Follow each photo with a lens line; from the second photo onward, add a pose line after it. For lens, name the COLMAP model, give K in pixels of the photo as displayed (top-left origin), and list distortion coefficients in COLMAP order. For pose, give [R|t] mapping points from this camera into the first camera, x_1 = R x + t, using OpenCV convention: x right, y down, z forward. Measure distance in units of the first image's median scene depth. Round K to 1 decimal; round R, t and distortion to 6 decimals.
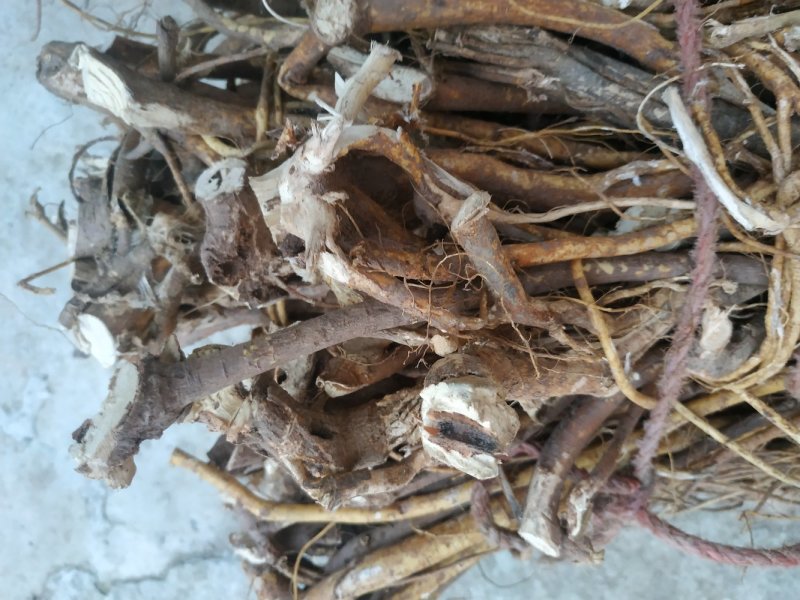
lens RADIAL K [[604.9, 0, 400.0], [0, 604.9, 300.0], [0, 0, 1]] dist [-0.008246, -0.005223]
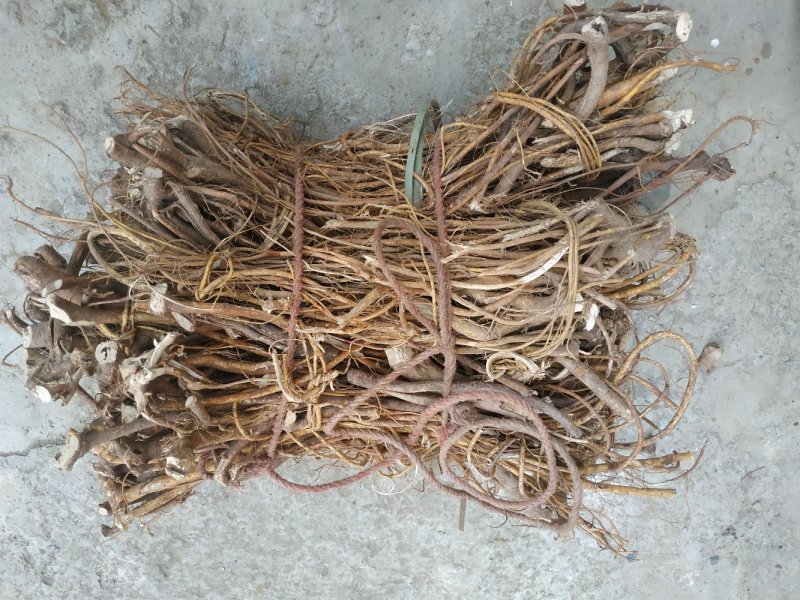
lens RADIAL K [[594.4, 0, 400.0], [0, 594.4, 300.0], [0, 0, 1]] dist [-0.002627, -0.000915]
pose [[0.957977, 0.122752, 0.259253, 0.213665], [-0.175195, 0.966032, 0.189970, -1.061590], [-0.227128, -0.227406, 0.946942, -1.575431]]
